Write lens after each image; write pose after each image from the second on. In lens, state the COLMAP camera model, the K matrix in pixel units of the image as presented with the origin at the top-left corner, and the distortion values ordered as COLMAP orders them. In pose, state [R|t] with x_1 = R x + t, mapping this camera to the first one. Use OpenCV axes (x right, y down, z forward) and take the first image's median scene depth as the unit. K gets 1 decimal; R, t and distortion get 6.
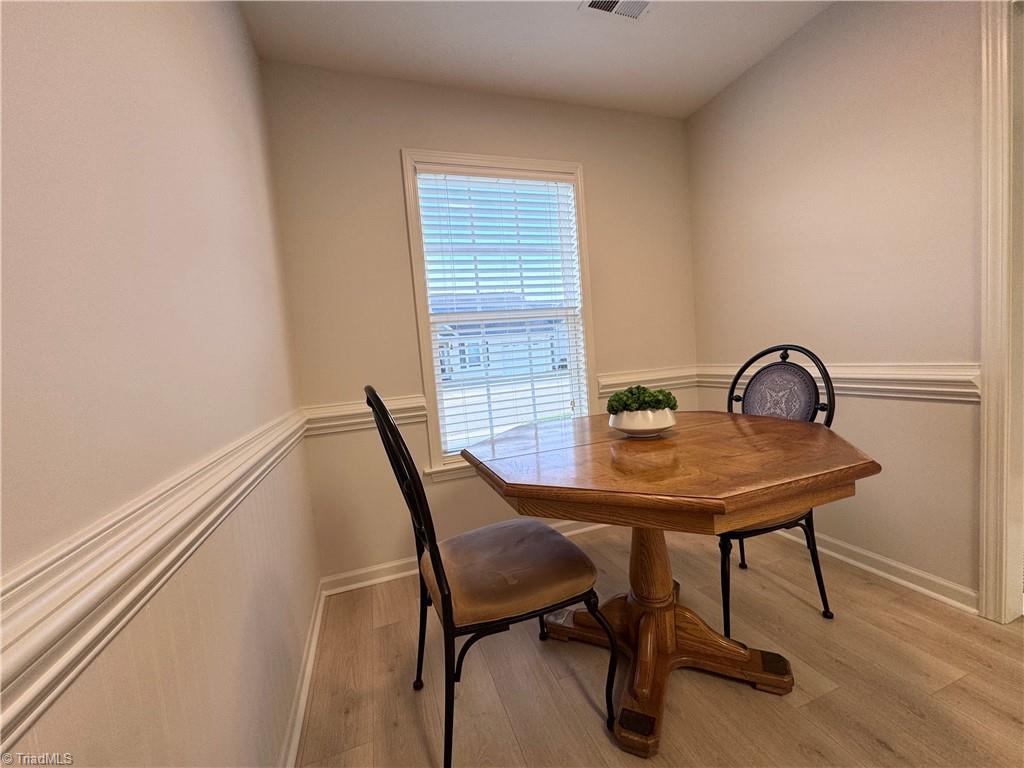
lens RADIAL K [[409.3, 0, 515.6], [0, 409.3, 381.7], [0, 0, 1]] dist [0.000811, -0.000742]
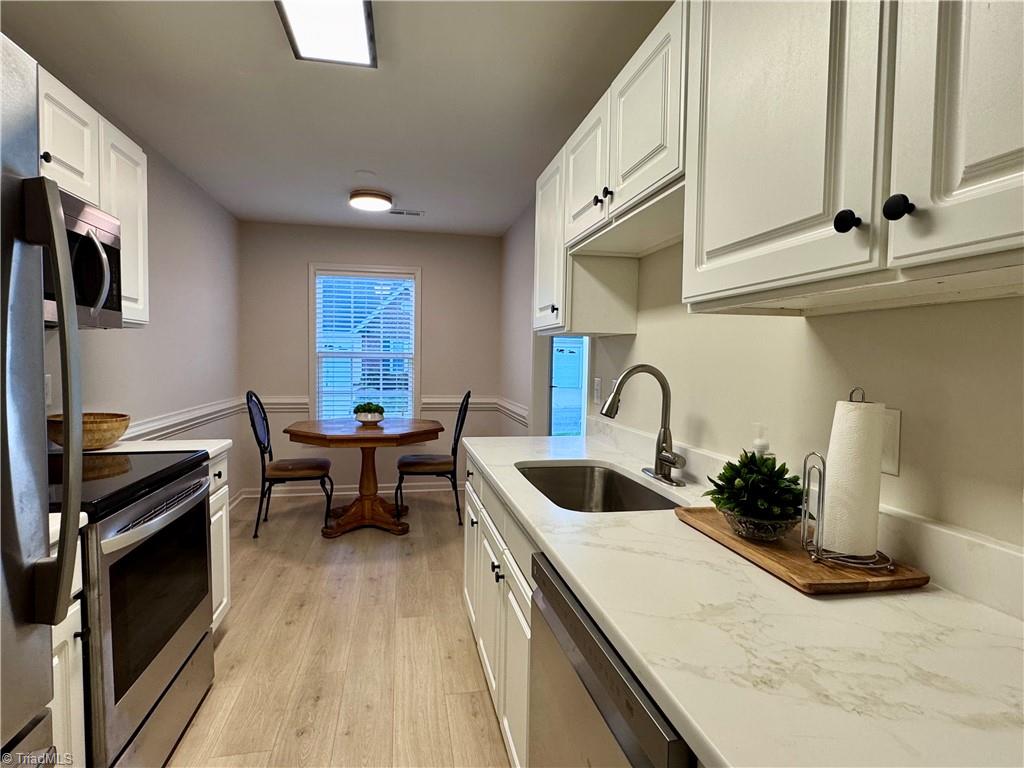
lens RADIAL K [[533.4, 0, 506.5], [0, 533.4, 385.4], [0, 0, 1]] dist [0.001424, 0.000560]
pose [[0.983565, 0.101302, -0.149460, 1.326755], [-0.103079, 0.994664, -0.004169, -0.132348], [0.148240, 0.019506, 0.988759, -1.615101]]
